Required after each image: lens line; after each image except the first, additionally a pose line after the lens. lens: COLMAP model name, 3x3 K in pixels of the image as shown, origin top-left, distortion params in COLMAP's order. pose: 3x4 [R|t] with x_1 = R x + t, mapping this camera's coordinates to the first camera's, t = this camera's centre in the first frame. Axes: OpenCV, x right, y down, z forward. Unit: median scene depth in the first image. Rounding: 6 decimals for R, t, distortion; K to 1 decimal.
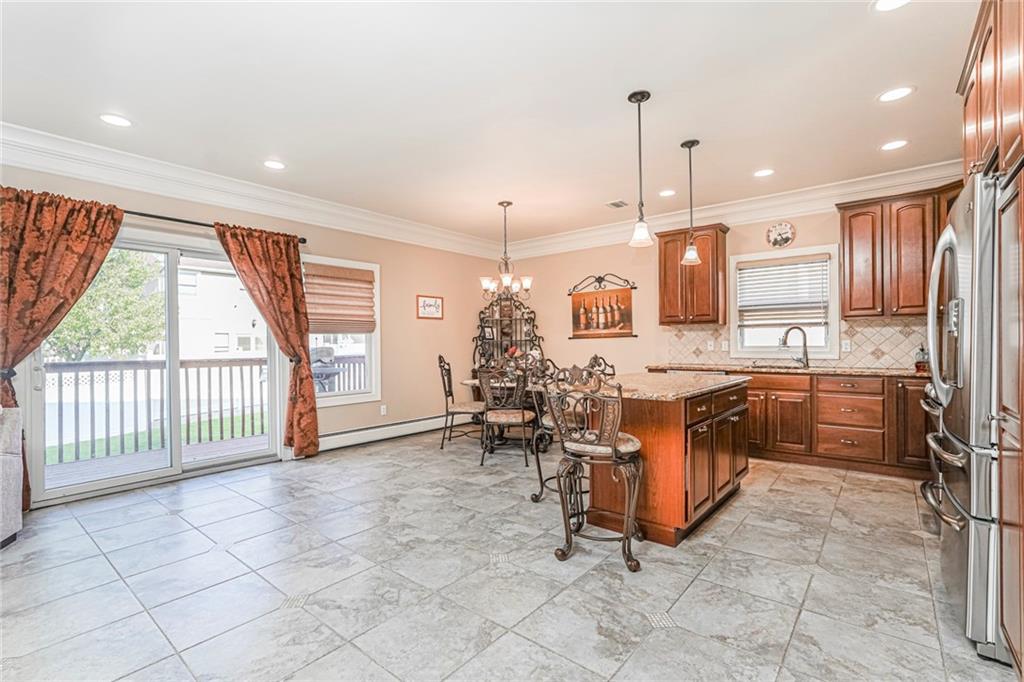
lens RADIAL K [[464.4, 0, 540.4], [0, 464.4, 339.5], [0, 0, 1]] dist [-0.007487, 0.001848]
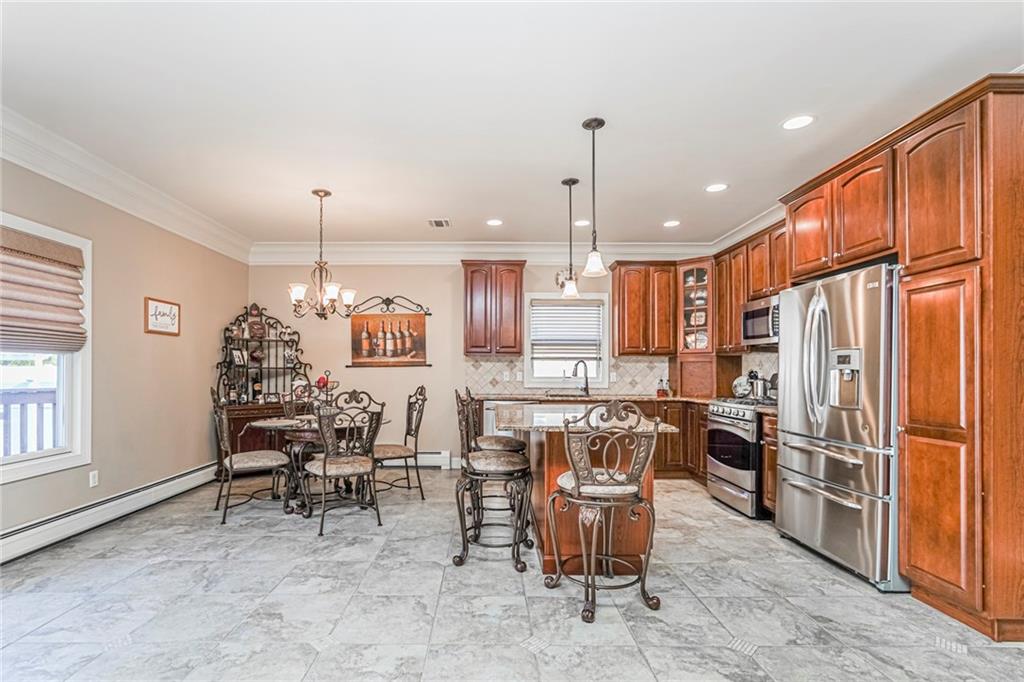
lens RADIAL K [[464.4, 0, 498.8], [0, 464.4, 364.7], [0, 0, 1]] dist [-0.007487, 0.001848]
pose [[0.790439, 0.020110, 0.612210, -0.284285], [-0.015044, 0.999797, -0.013418, 0.001738], [-0.612356, 0.001396, 0.790581, 0.183980]]
